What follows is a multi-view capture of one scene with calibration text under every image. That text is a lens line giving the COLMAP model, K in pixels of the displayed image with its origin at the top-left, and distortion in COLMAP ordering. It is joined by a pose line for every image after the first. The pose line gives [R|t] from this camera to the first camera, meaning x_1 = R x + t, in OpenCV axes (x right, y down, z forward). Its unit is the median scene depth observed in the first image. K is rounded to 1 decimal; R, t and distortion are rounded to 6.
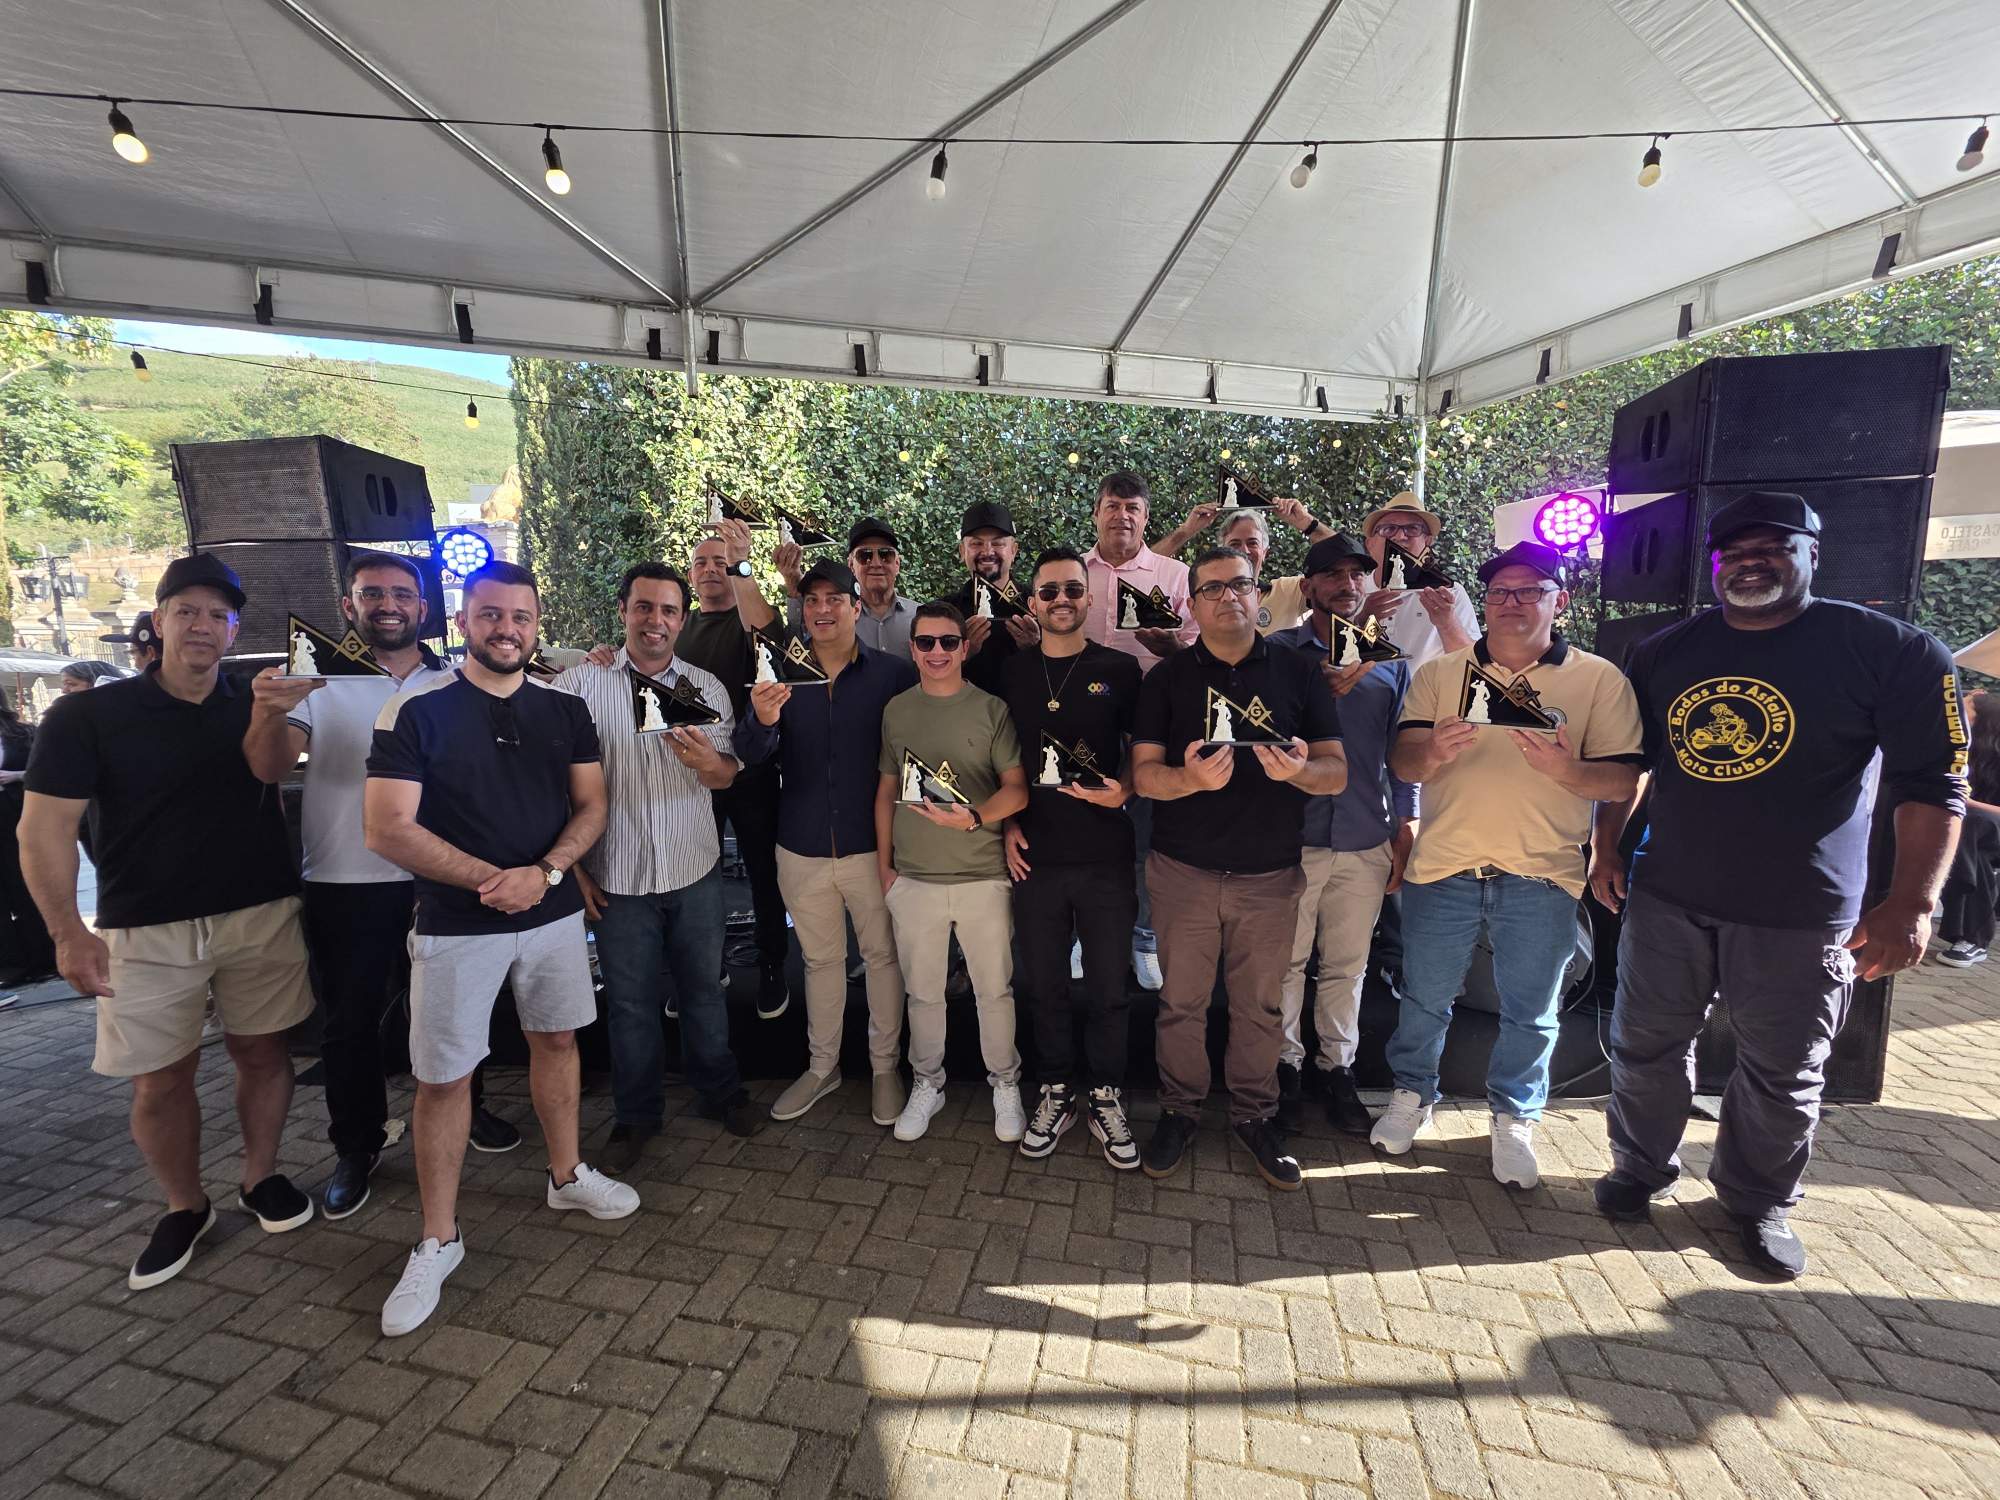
lens RADIAL K [[802.0, 0, 986.5], [0, 802.0, 726.4], [0, 0, 1]] dist [0.014237, 0.000026]
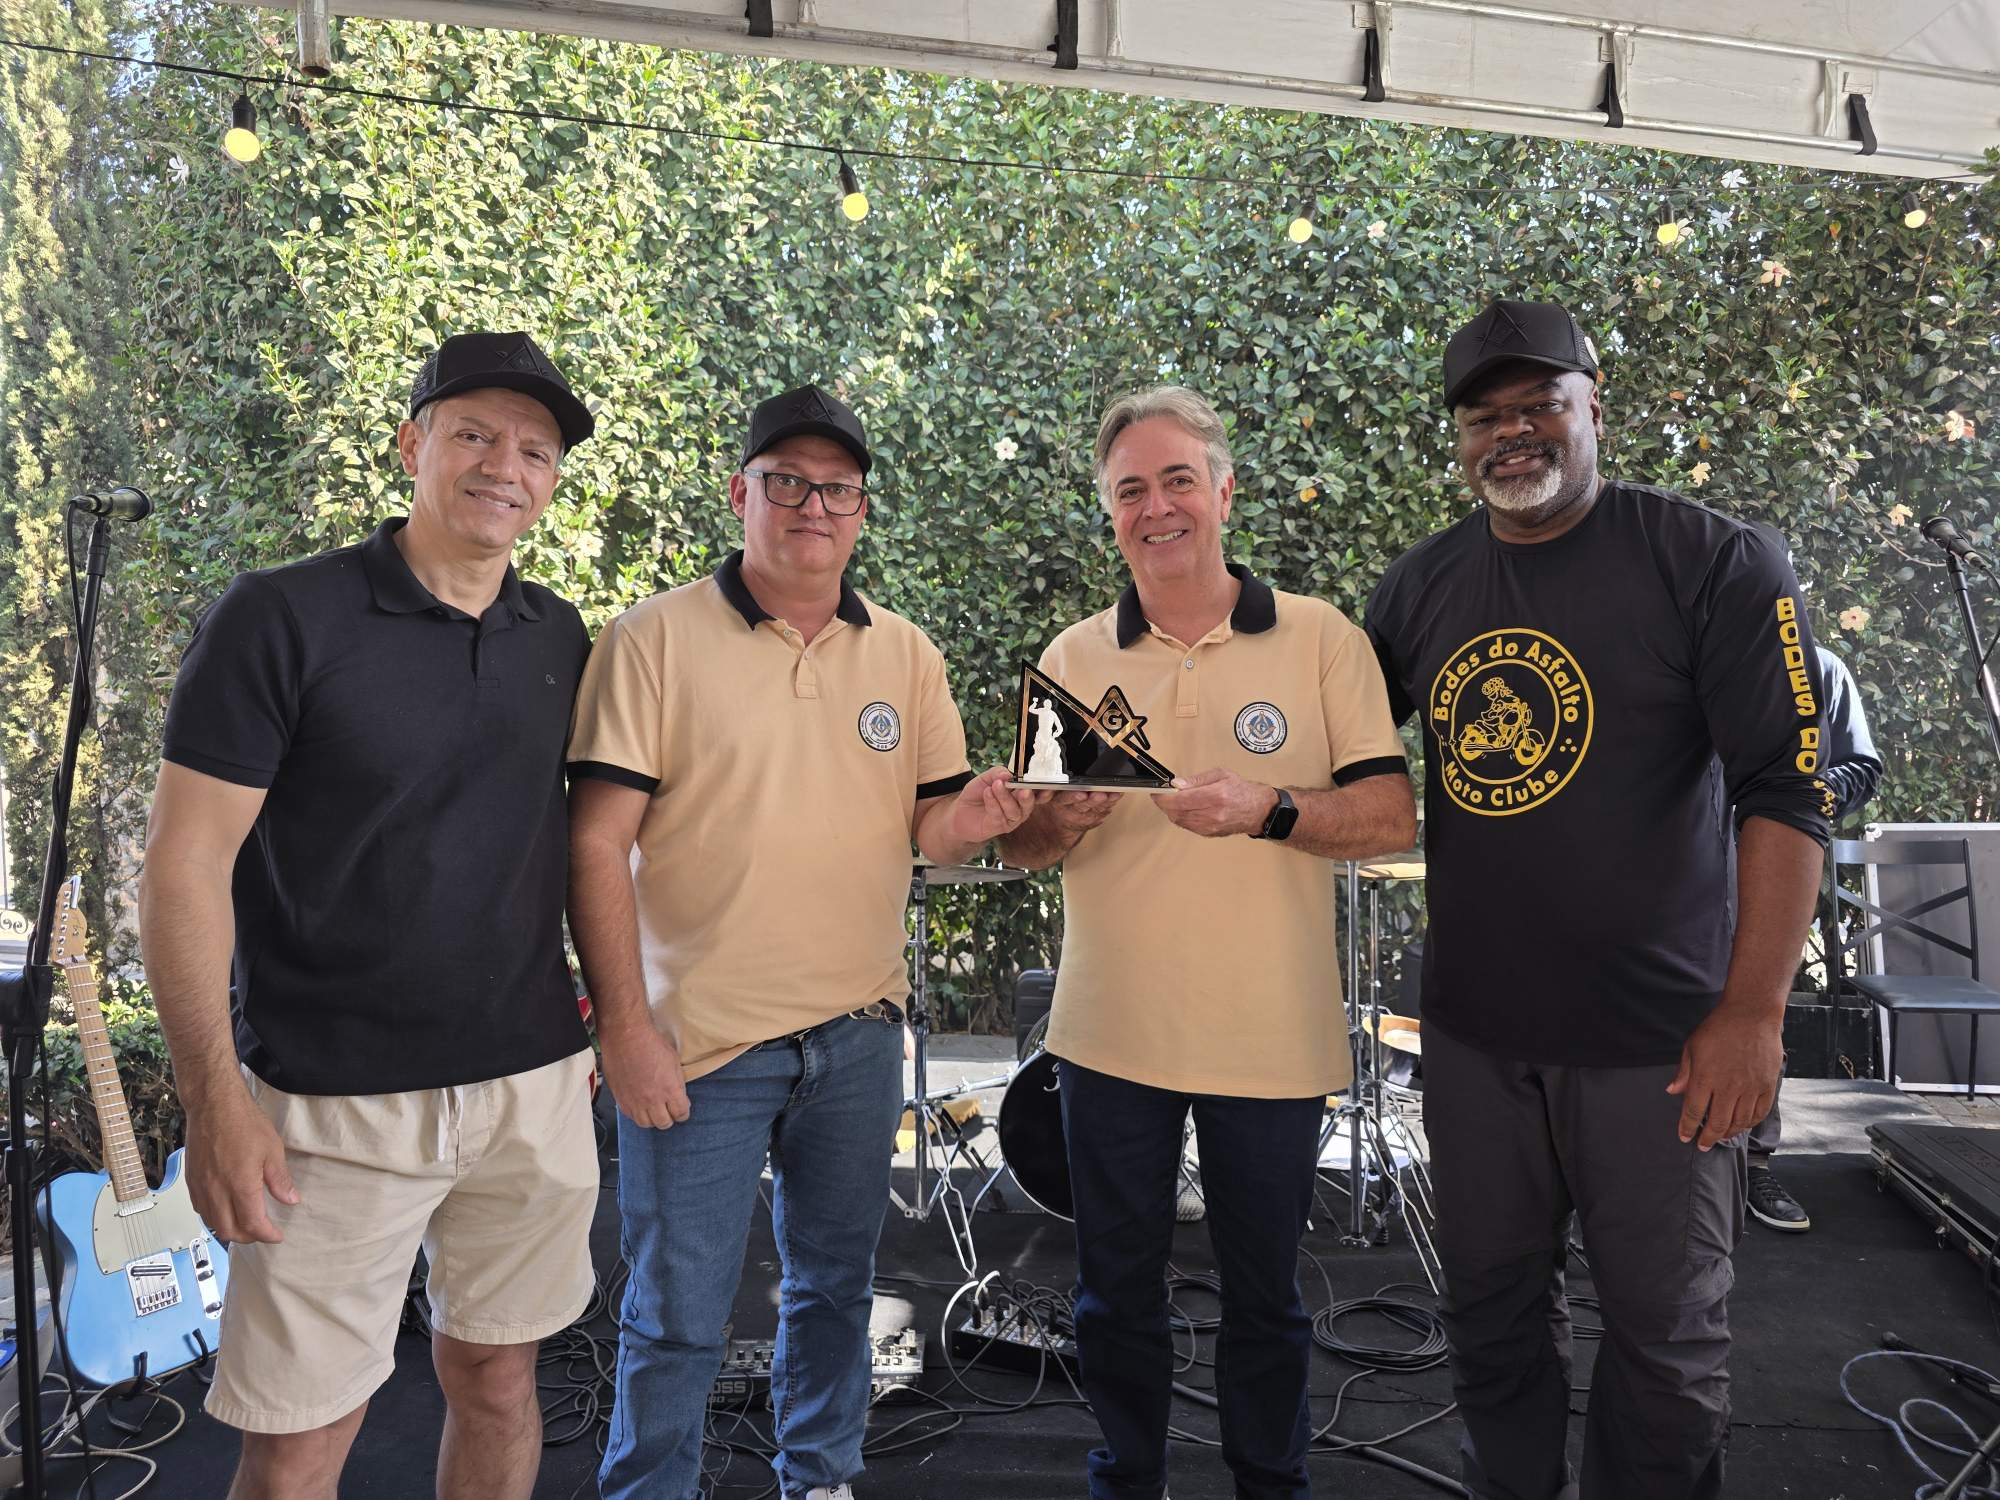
lens RADIAL K [[1352.5, 0, 1002.0], [0, 1352.5, 739.6], [0, 0, 1]] dist [0.049754, -0.039297]
pose [[0.999521, 0.003519, -0.030754, -0.010512], [-0.004867, 0.999026, -0.043863, -0.044868], [0.030569, 0.043992, 0.998564, 0.260752]]
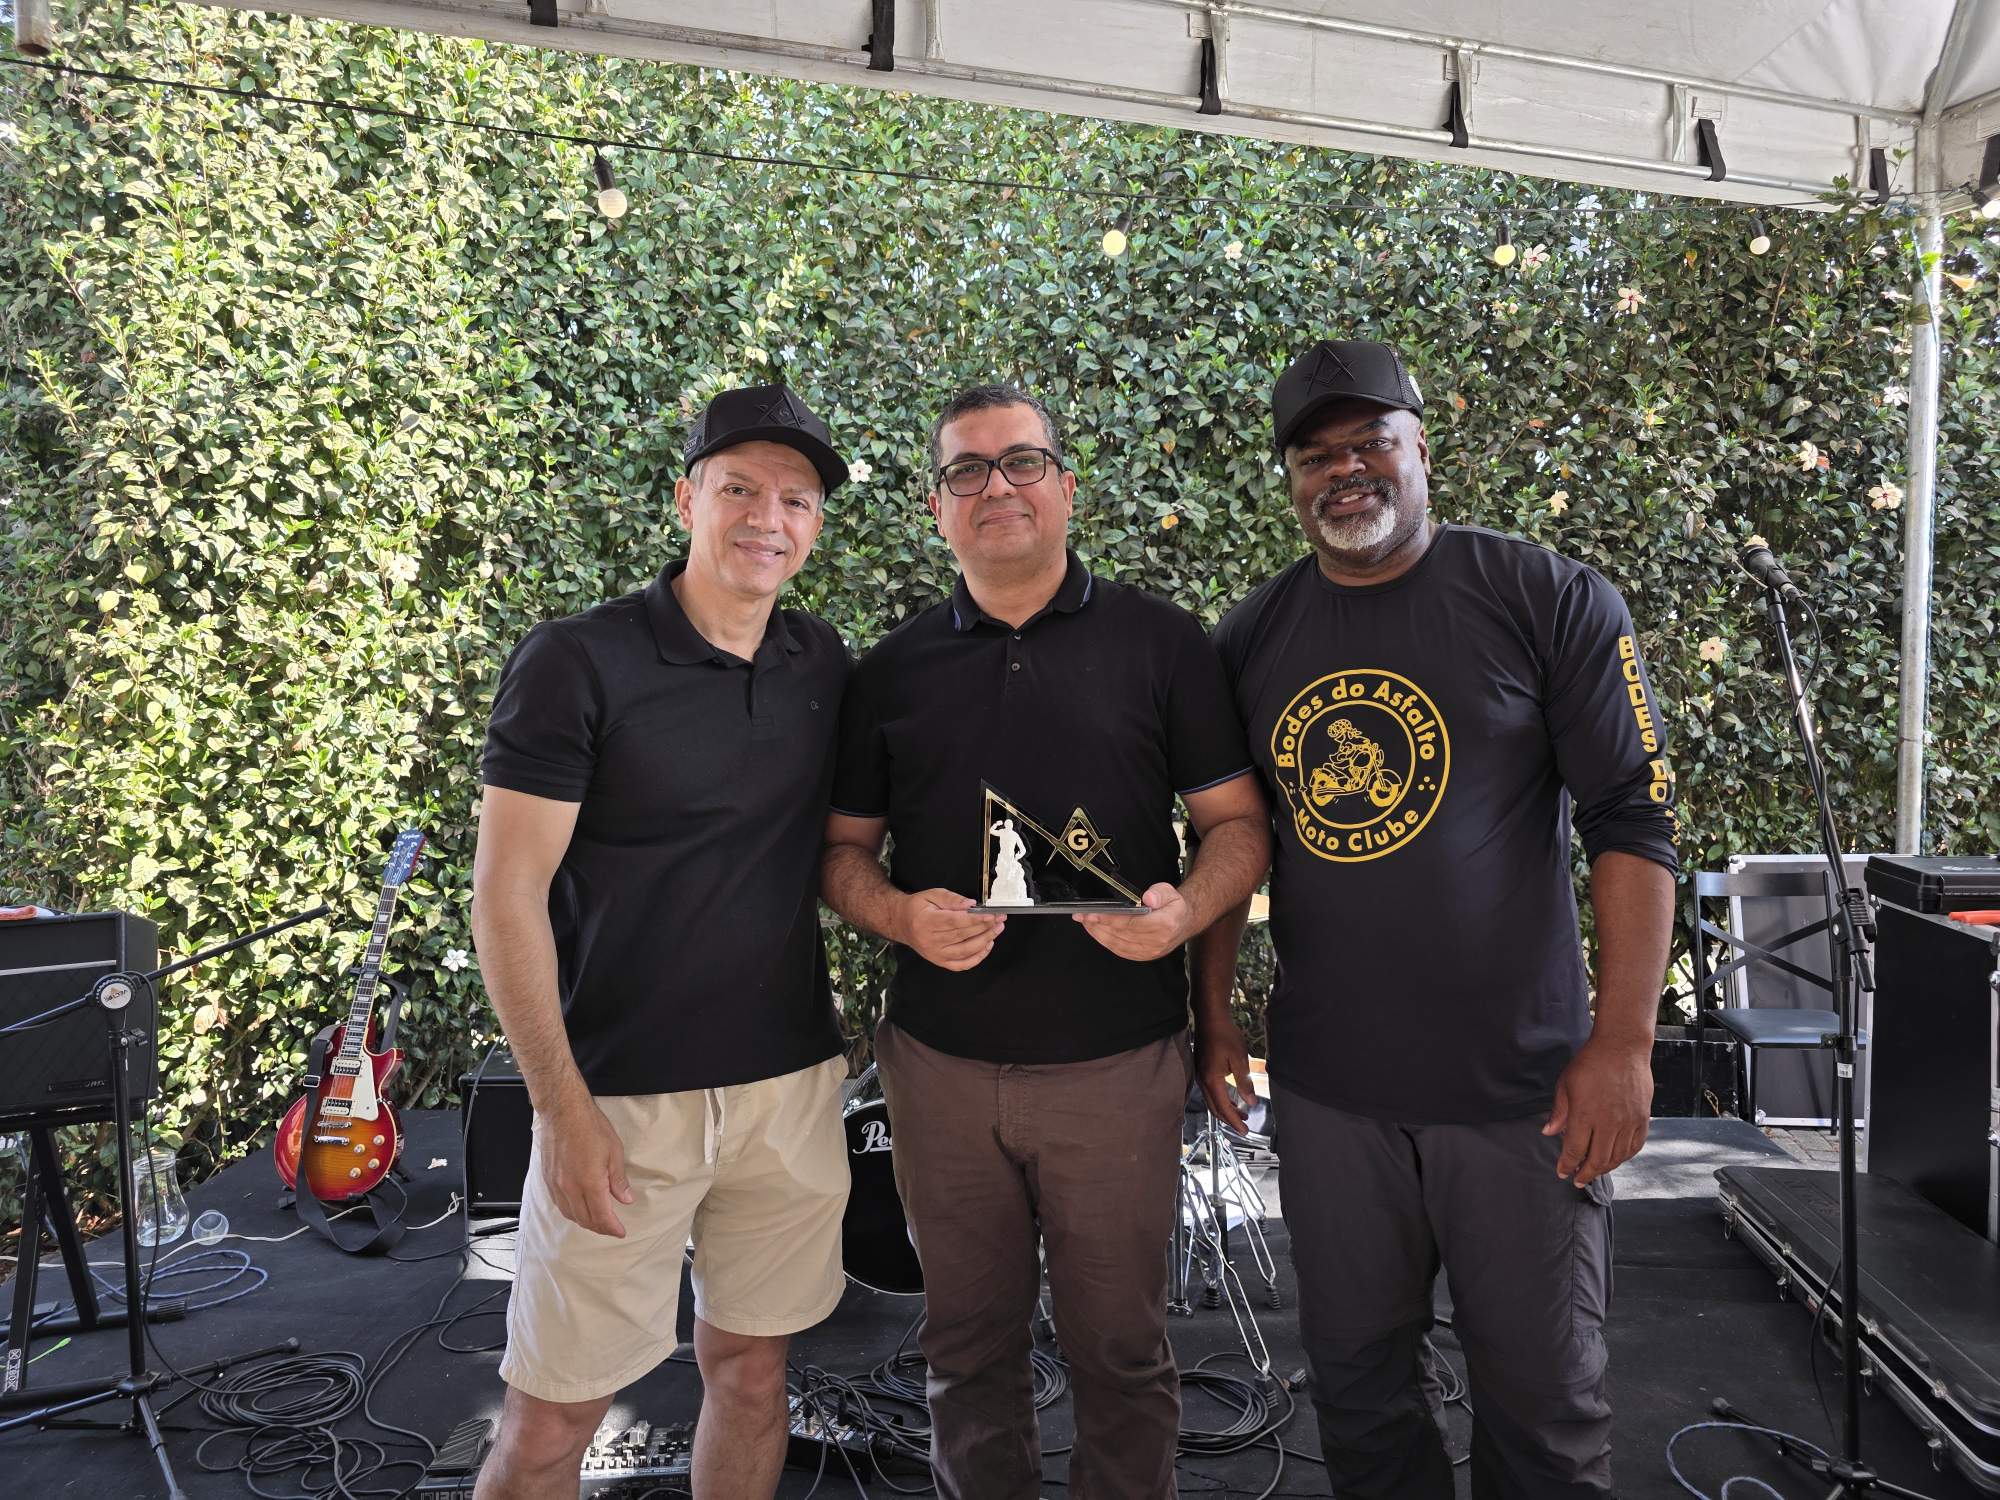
lens RADIAL K [[1346.1, 0, 997.7], [0, 1346.1, 752.4], [0, 0, 1]] dist [0.049964, -0.038115]
pose [[0.999880, 0.001491, 0.015427, 0.033746], [-0.000672, 0.998596, -0.052964, -0.051089], [-0.015484, 0.052947, 0.998477, 0.292994]]
